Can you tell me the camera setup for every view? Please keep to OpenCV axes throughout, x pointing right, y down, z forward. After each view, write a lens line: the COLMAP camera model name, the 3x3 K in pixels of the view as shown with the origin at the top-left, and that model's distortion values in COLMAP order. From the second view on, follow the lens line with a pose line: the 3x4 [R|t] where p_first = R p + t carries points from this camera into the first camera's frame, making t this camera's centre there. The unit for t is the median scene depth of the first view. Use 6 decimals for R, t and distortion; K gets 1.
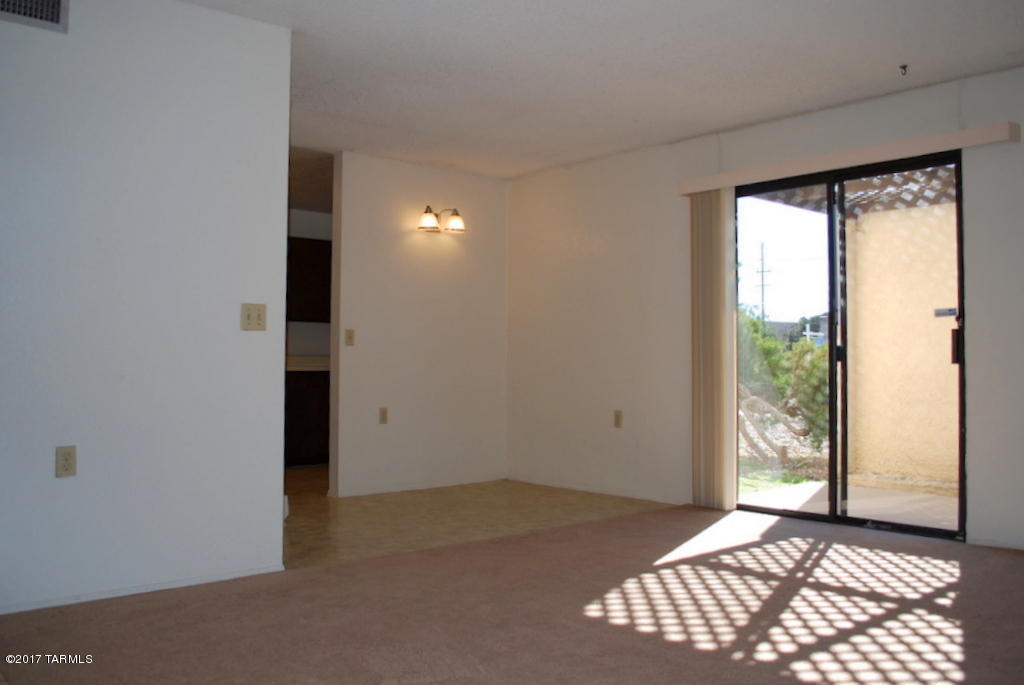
lens RADIAL K [[862.4, 0, 512.0], [0, 862.4, 342.5], [0, 0, 1]] dist [-0.073534, 0.000814]
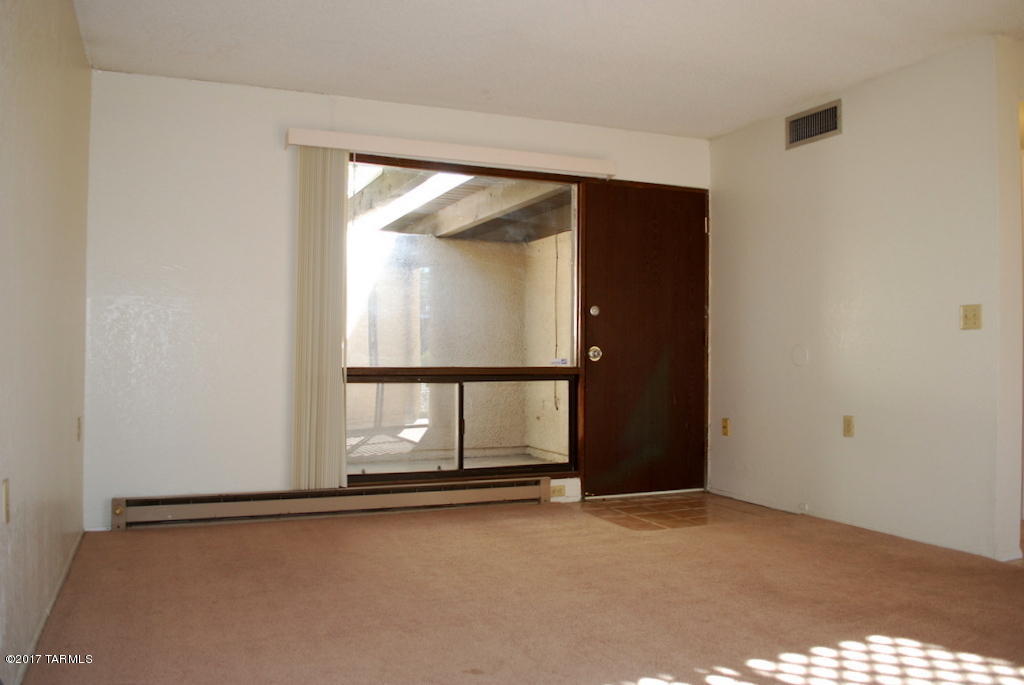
lens RADIAL K [[827.6, 0, 512.0], [0, 827.6, 342.5], [0, 0, 1]] dist [-0.076263, -0.001683]
pose [[-0.311251, -0.020040, -0.950116, 0.967220], [0.014650, 0.999558, -0.025882, 0.023650], [0.950215, -0.021975, -0.310820, 0.861755]]
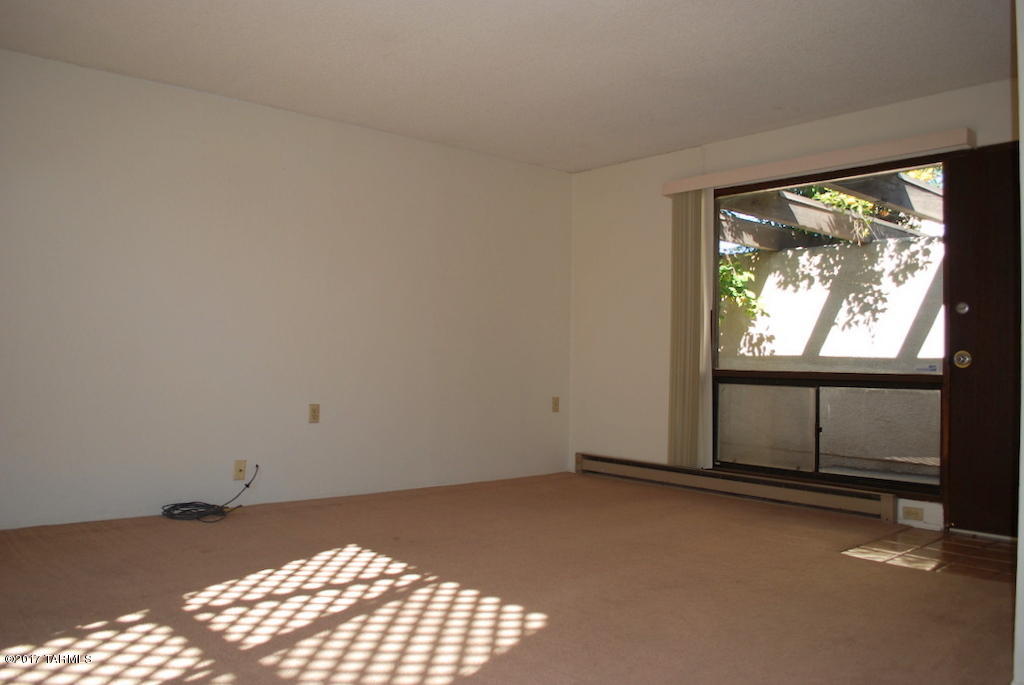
lens RADIAL K [[827.6, 0, 512.0], [0, 827.6, 342.5], [0, 0, 1]] dist [-0.076263, -0.001683]
pose [[-0.999760, -0.021541, -0.003964, 0.126930], [-0.021363, 0.998953, -0.040455, 0.047419], [0.004831, -0.040360, -0.999174, 1.835797]]
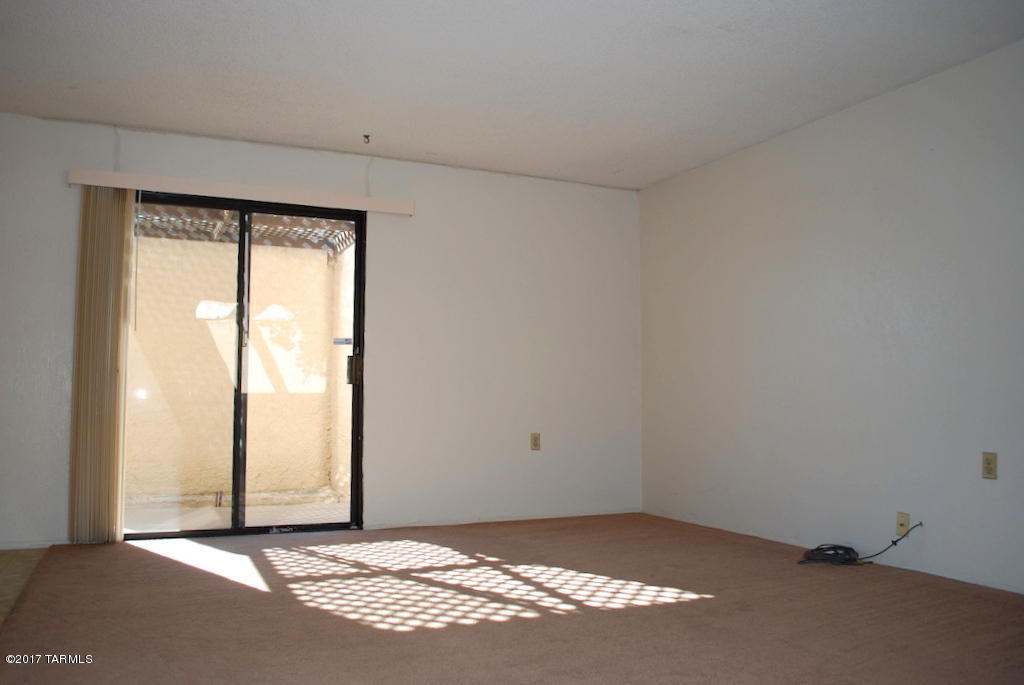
lens RADIAL K [[827.6, 0, 512.0], [0, 827.6, 342.5], [0, 0, 1]] dist [-0.076263, -0.001683]
pose [[0.300698, 0.064761, 0.951518, -0.741180], [-0.026238, 0.997876, -0.059625, 0.041612], [-0.953358, -0.007037, 0.301759, 0.574345]]
